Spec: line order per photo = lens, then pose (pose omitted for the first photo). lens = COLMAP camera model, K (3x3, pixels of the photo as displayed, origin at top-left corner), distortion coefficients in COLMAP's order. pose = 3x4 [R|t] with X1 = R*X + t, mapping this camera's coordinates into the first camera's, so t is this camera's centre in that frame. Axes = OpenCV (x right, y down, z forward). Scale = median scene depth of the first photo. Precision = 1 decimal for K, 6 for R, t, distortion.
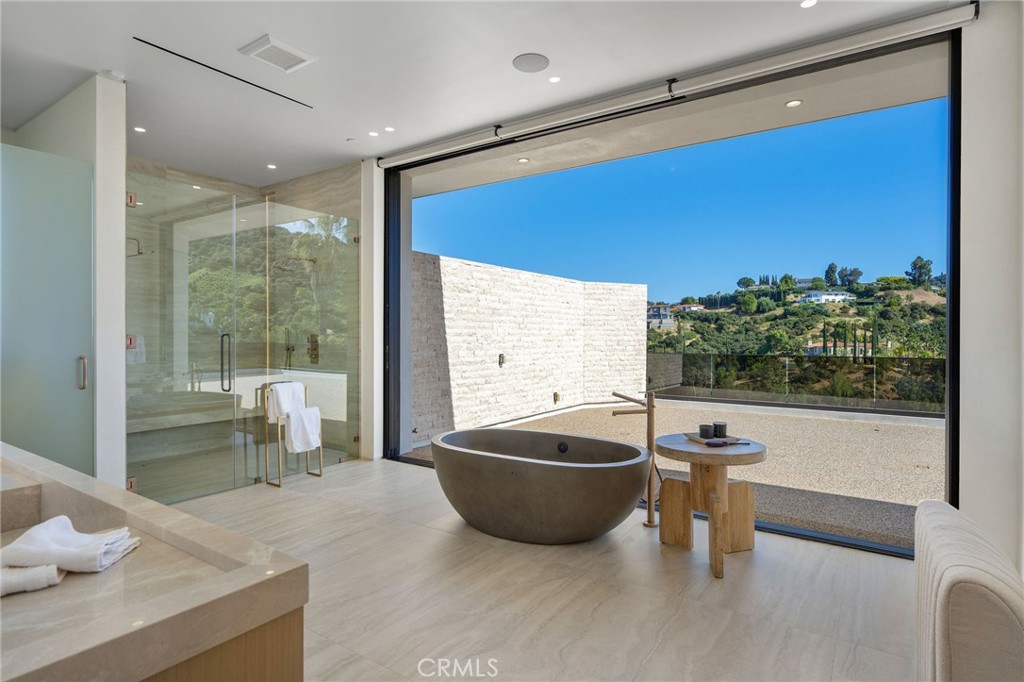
lens RADIAL K [[529.9, 0, 511.9], [0, 529.9, 338.8], [0, 0, 1]] dist [0.001201, 0.000625]
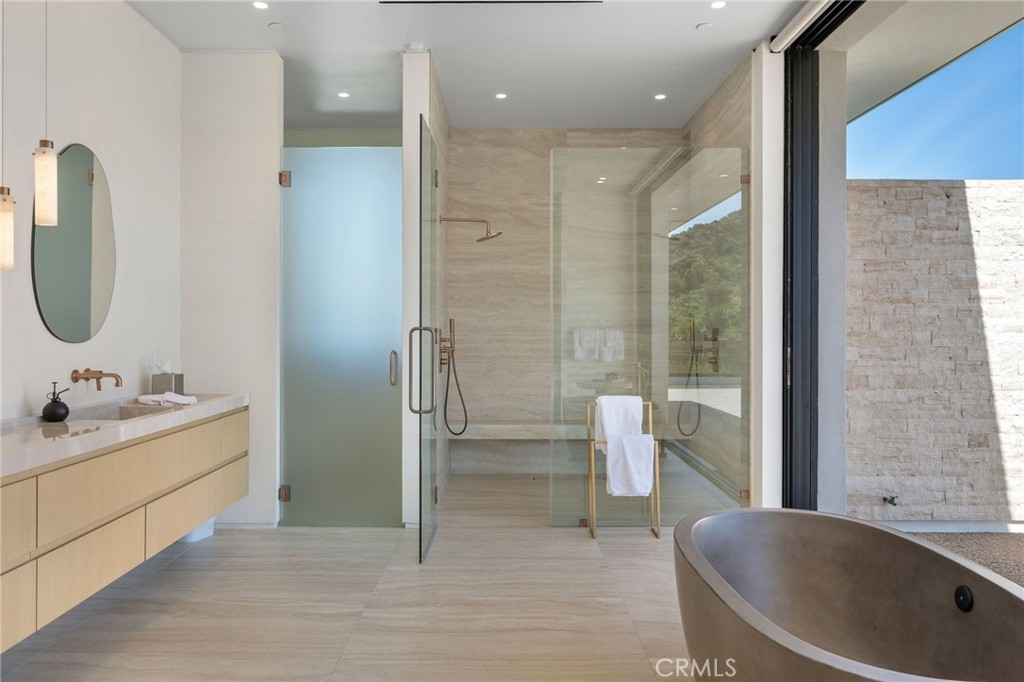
lens RADIAL K [[731.1, 0, 512.0], [0, 731.1, 337.2], [0, 0, 1]] dist [-0.010015, -0.000274]
pose [[0.568750, 0.009185, -0.822459, 0.250289], [-0.007065, 0.999955, 0.006281, -0.001558], [0.822480, 0.002238, 0.568790, 0.263525]]
